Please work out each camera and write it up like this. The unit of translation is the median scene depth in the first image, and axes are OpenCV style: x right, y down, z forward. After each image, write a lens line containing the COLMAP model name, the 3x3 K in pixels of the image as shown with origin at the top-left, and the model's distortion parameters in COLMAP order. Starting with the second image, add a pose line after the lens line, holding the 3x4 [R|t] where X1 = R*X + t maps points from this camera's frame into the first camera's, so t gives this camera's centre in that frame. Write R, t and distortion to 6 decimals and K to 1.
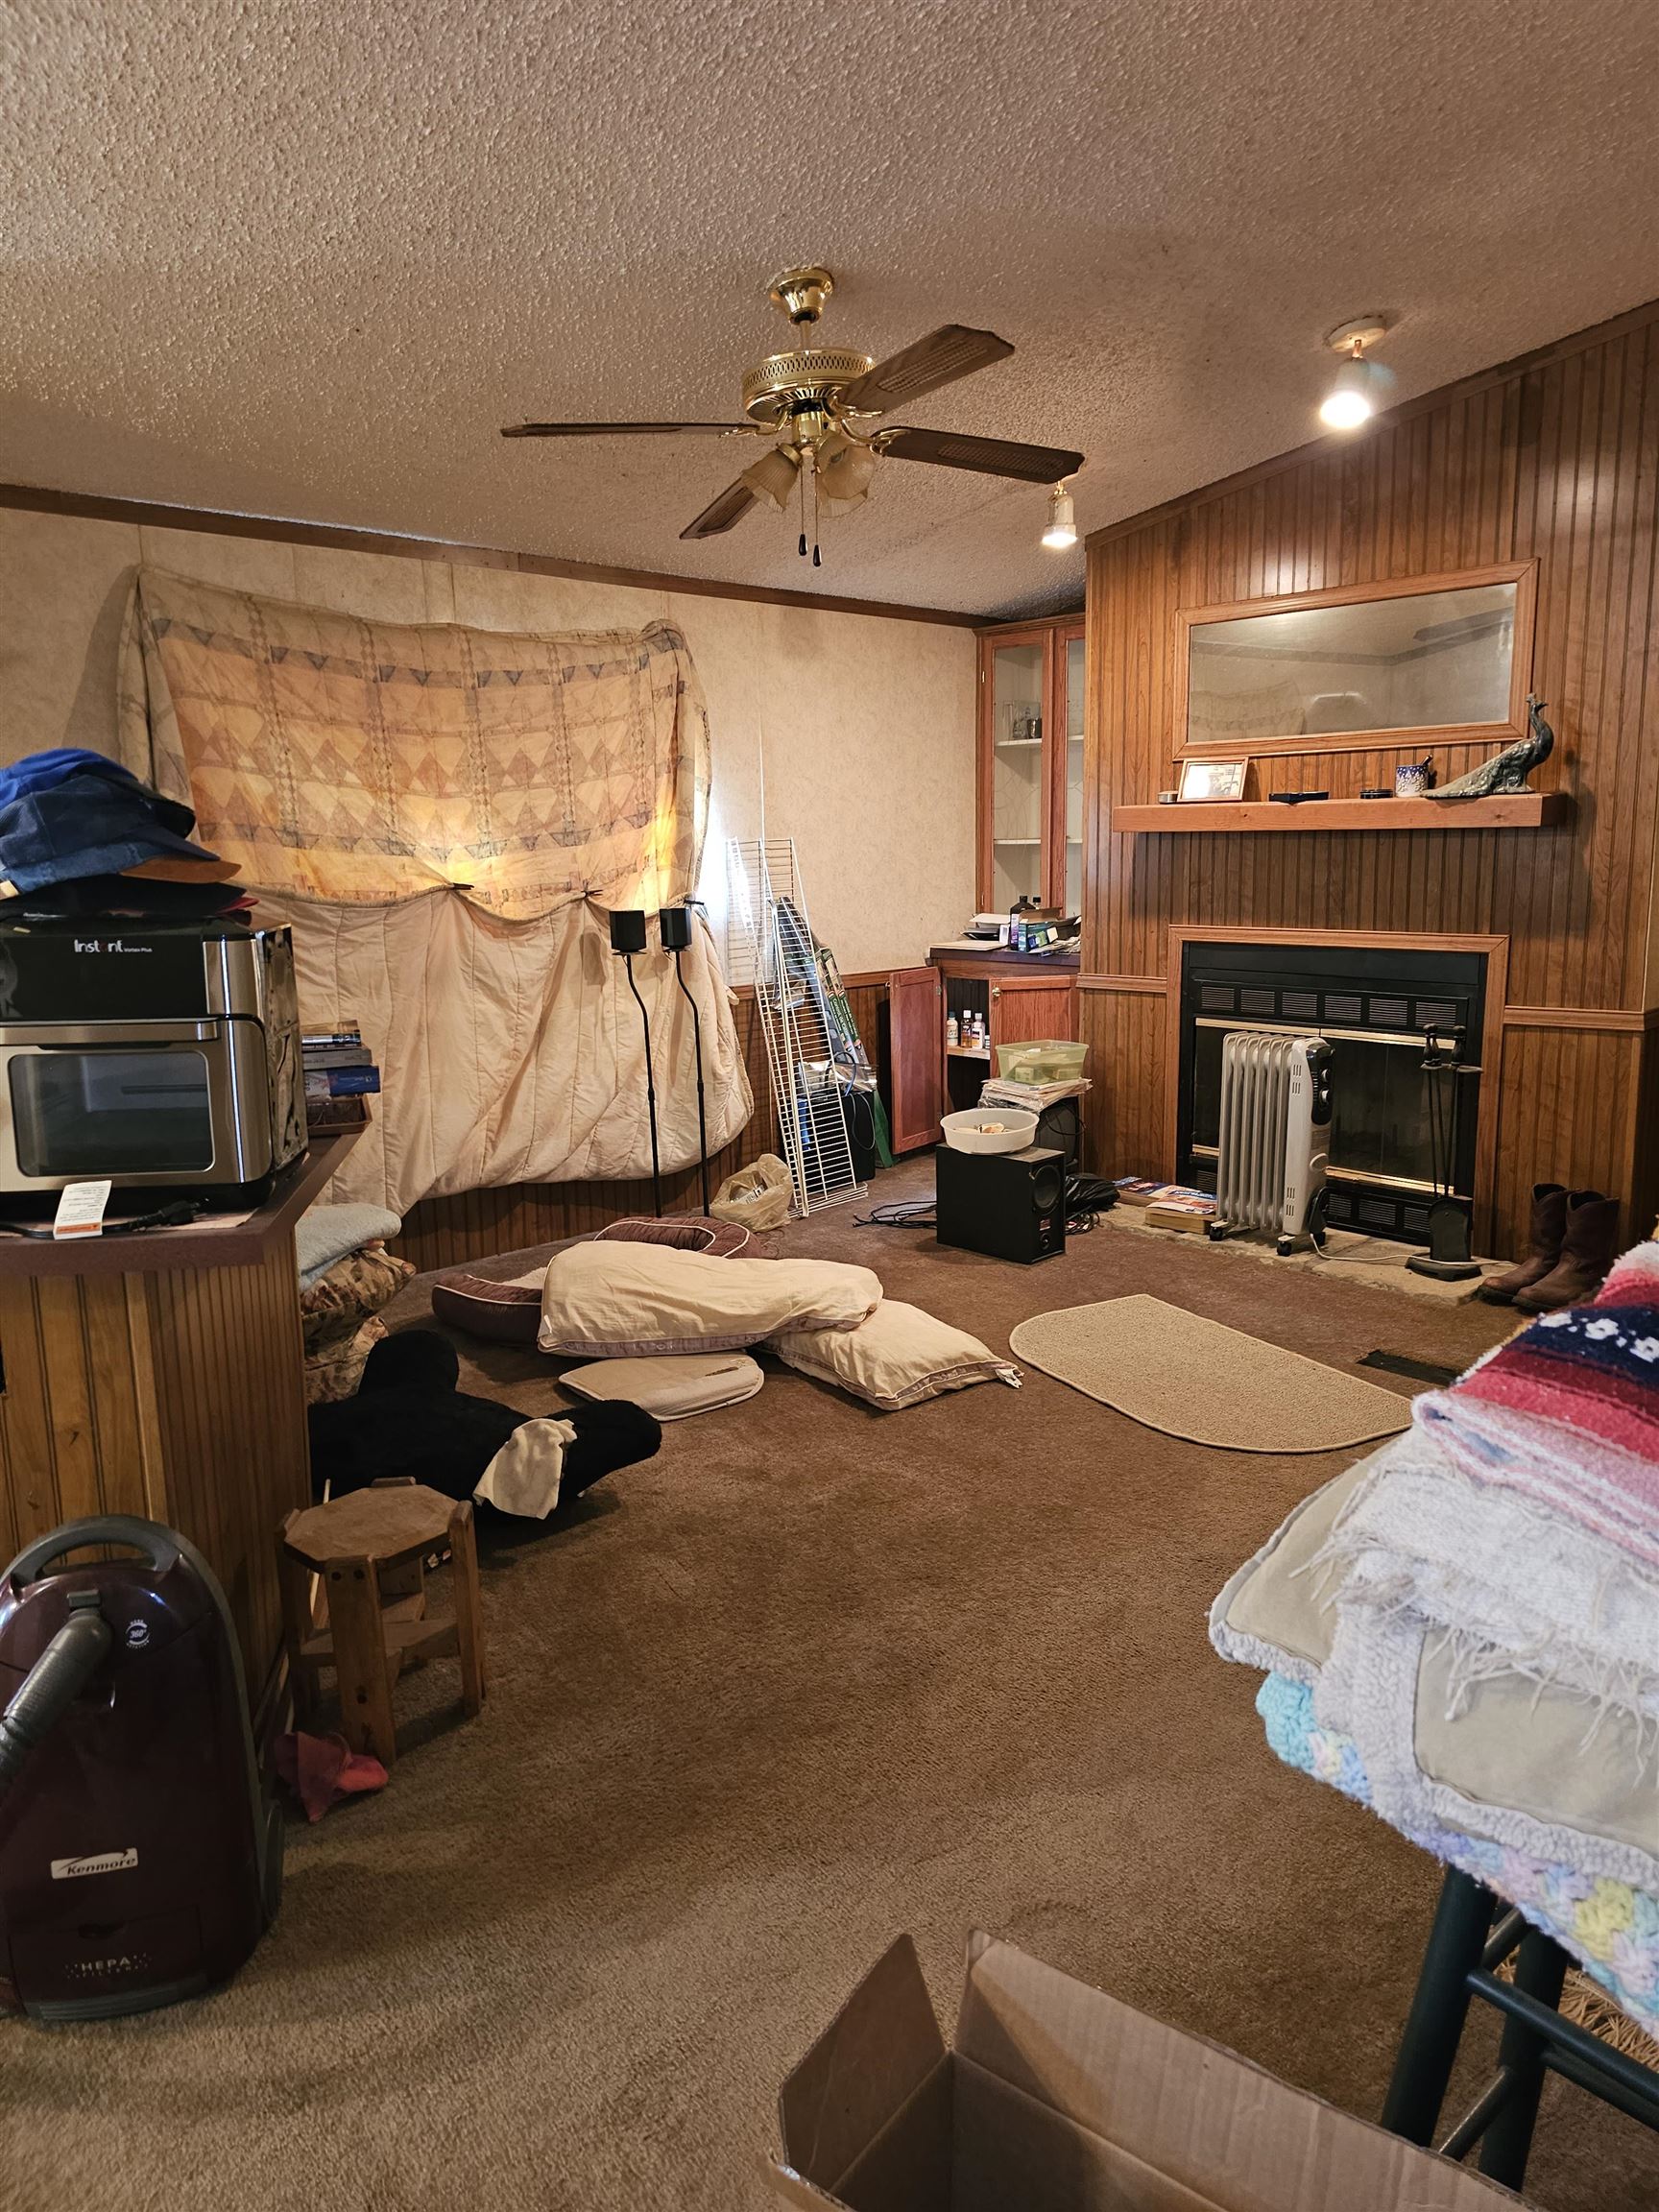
lens RADIAL K [[1478.0, 0, 869.6], [0, 1478.0, 1104.9], [0, 0, 1]] dist [0.143985, -0.322174]
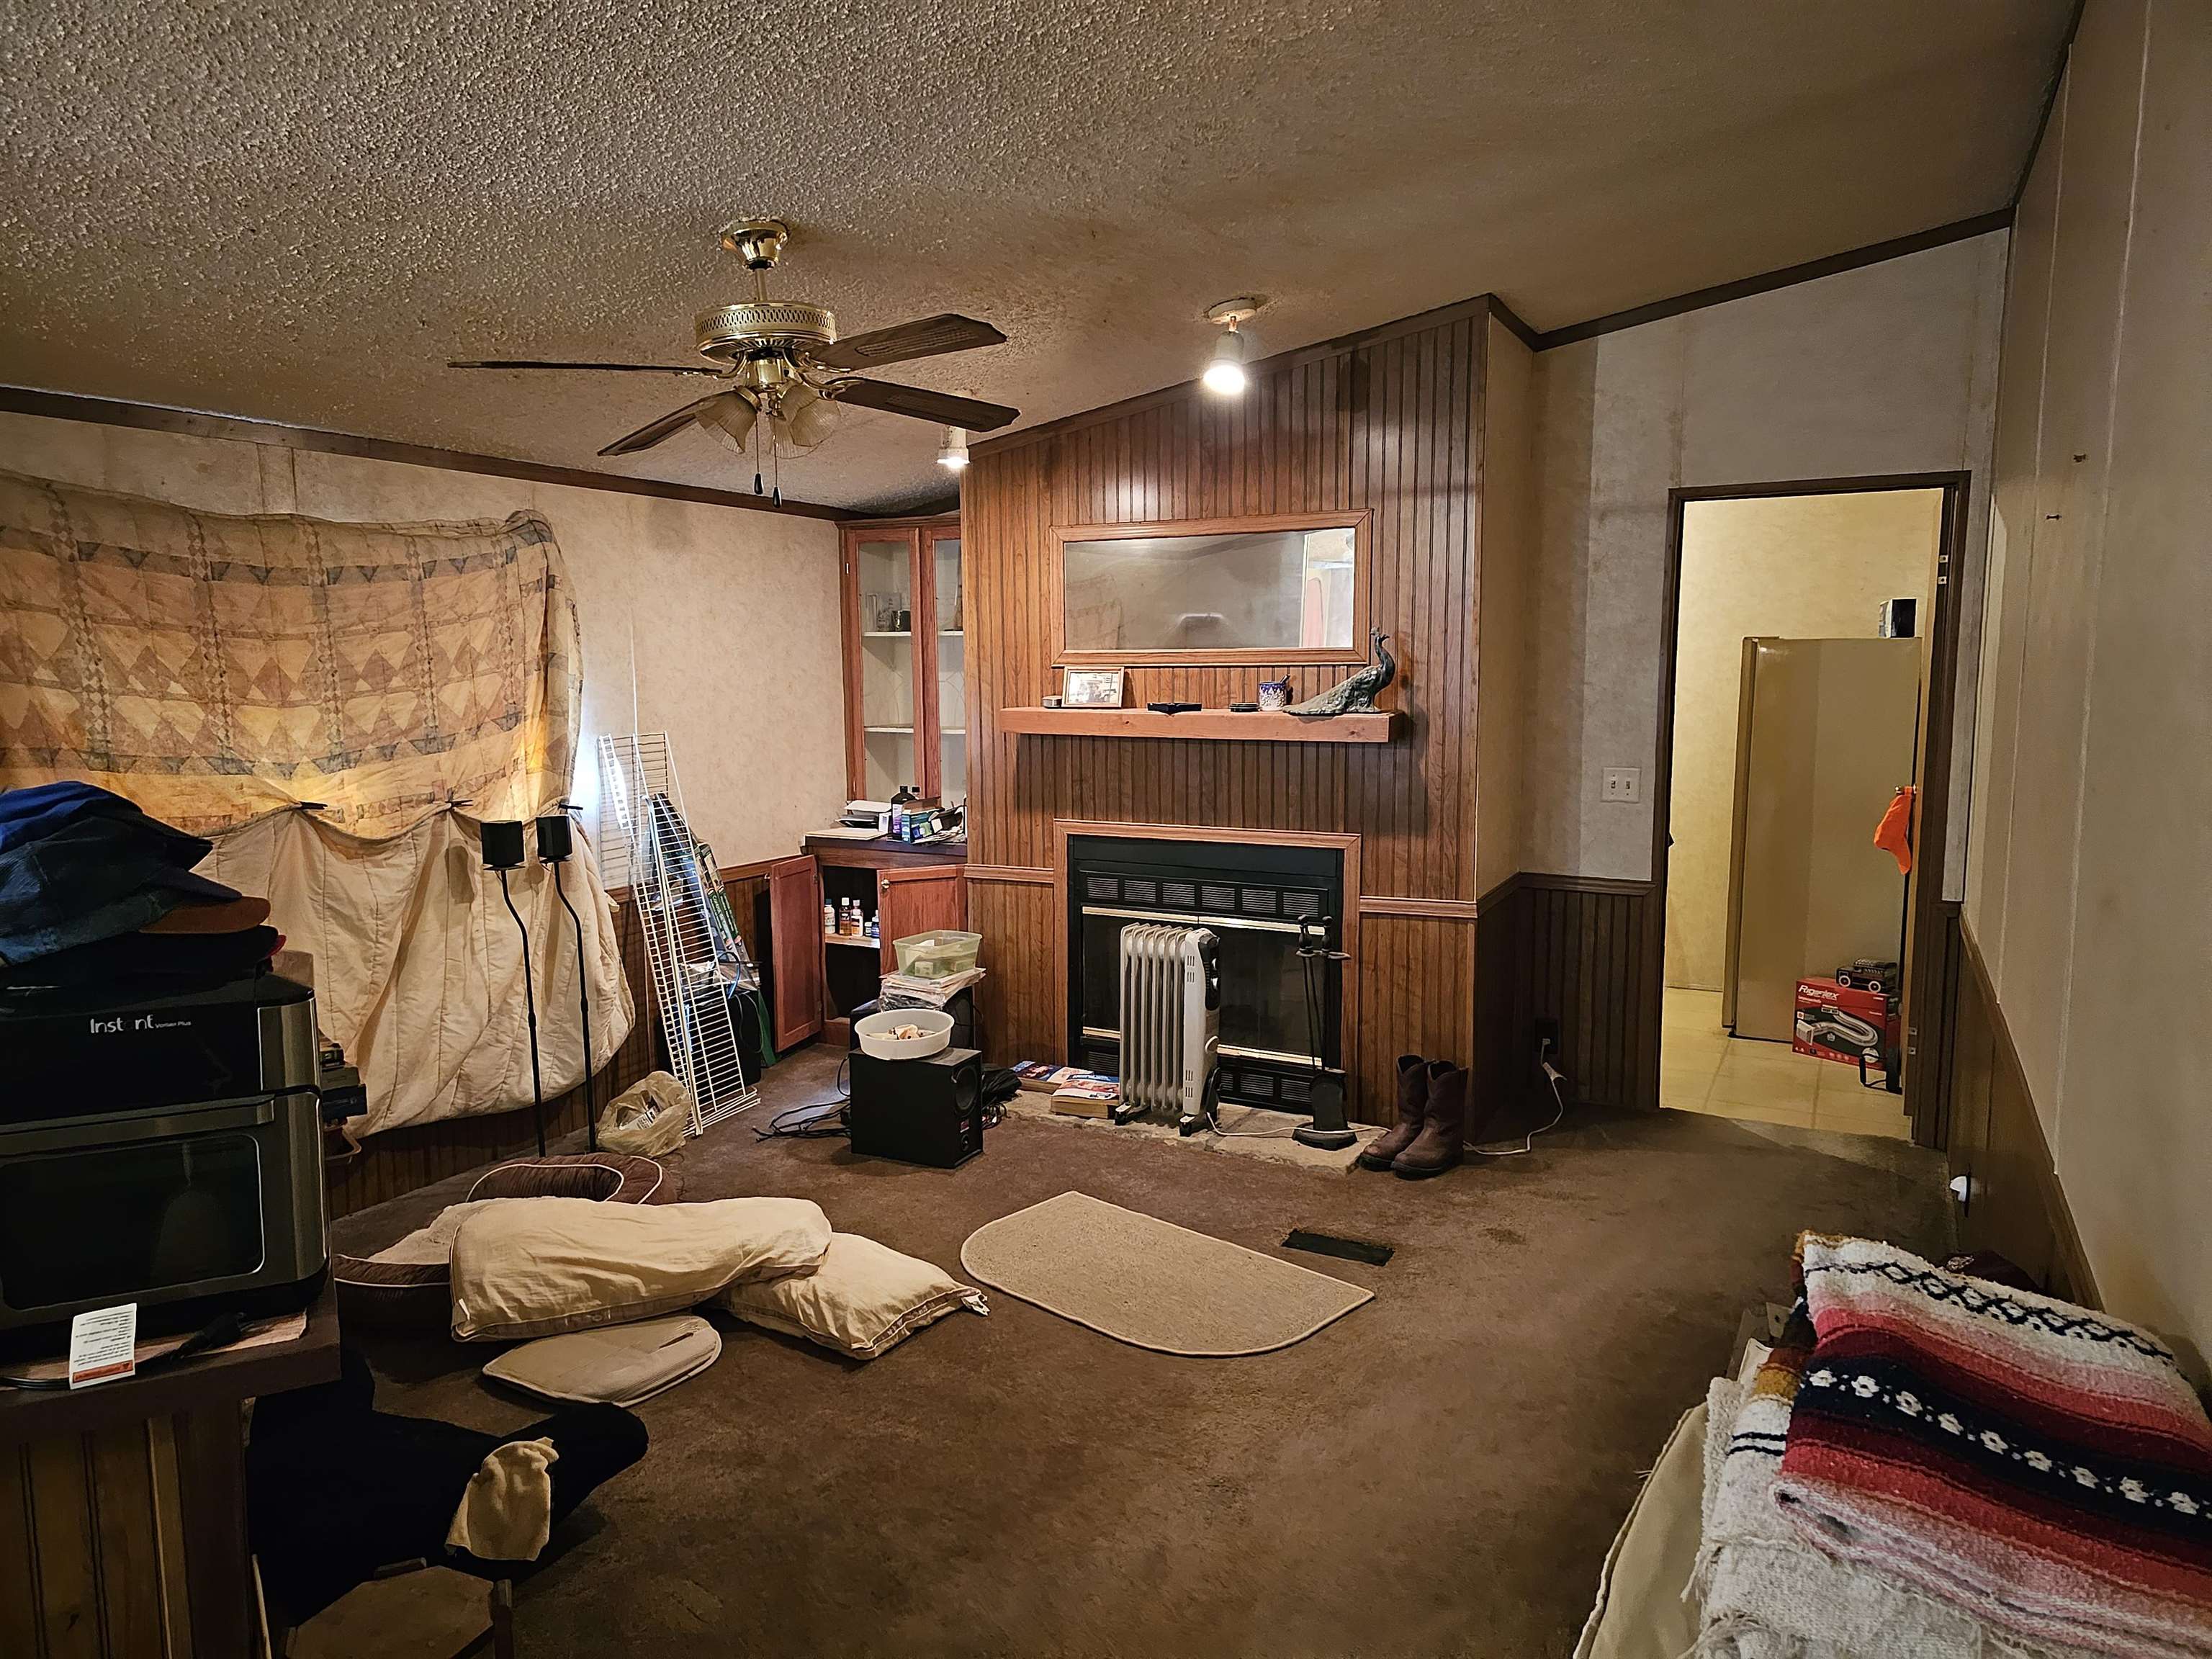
lens RADIAL K [[1479.5, 0, 1106.0], [0, 1479.5, 829.5], [0, 0, 1]] dist [0.068945, -0.065479]
pose [[0.945774, -0.024070, 0.323931, -0.114258], [0.043188, 0.997715, -0.051958, -0.064684], [-0.321941, 0.063130, 0.944653, 0.005613]]
